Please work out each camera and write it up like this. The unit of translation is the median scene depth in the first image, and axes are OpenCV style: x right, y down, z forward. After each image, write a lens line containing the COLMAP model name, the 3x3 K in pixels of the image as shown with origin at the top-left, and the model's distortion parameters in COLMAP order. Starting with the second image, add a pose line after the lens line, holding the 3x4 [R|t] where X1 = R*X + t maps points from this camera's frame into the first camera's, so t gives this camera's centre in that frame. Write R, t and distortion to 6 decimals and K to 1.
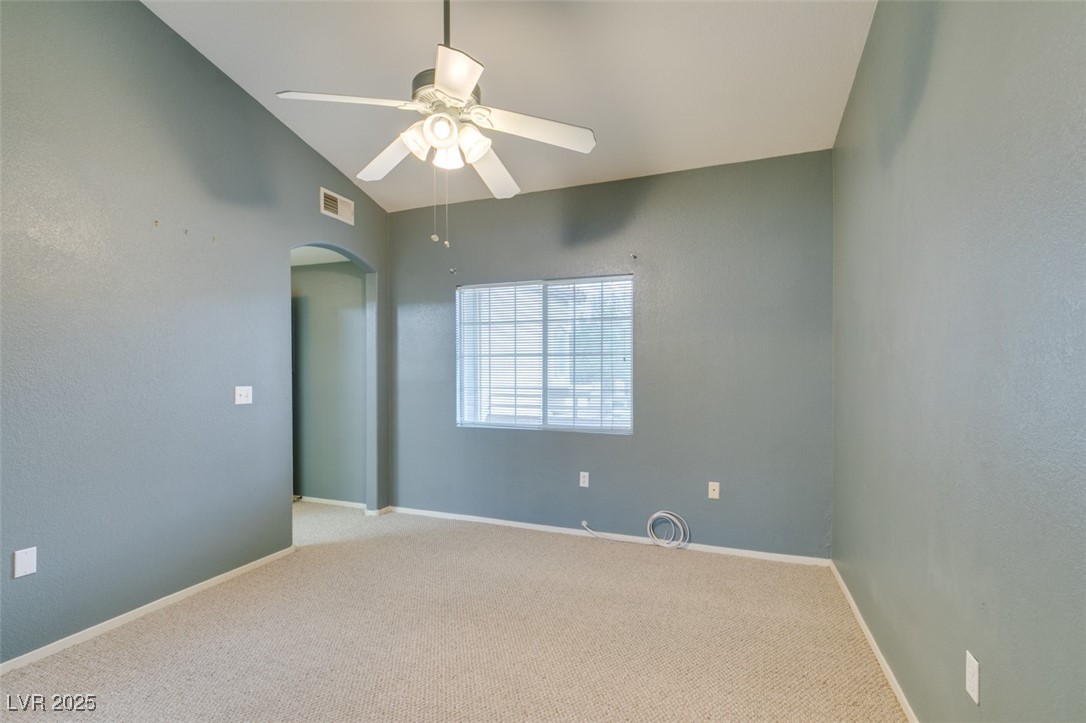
lens RADIAL K [[490.9, 0, 541.7], [0, 490.9, 361.8], [0, 0, 1]] dist [-0.001492, -0.000122]
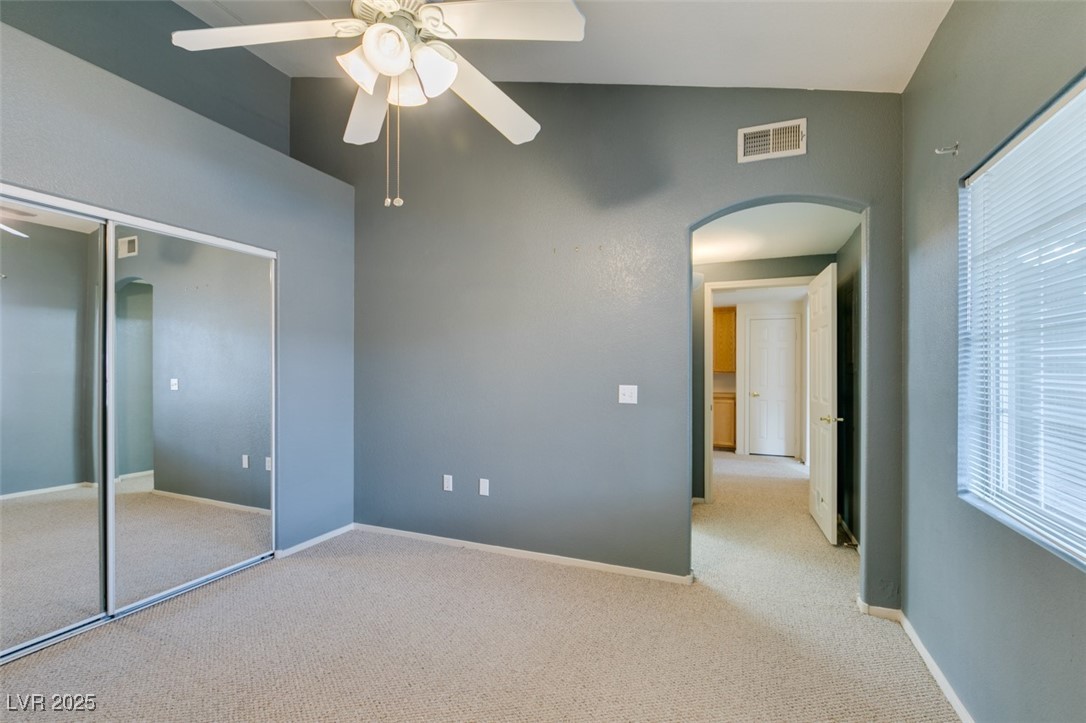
lens RADIAL K [[490.9, 0, 543.7], [0, 490.9, 363.5], [0, 0, 1]] dist [-0.001492, -0.000122]
pose [[-0.026390, -0.008234, -0.999618, 0.383099], [0.011250, 0.999900, -0.008533, 0.013012], [0.999588, -0.011471, -0.026295, 0.859935]]
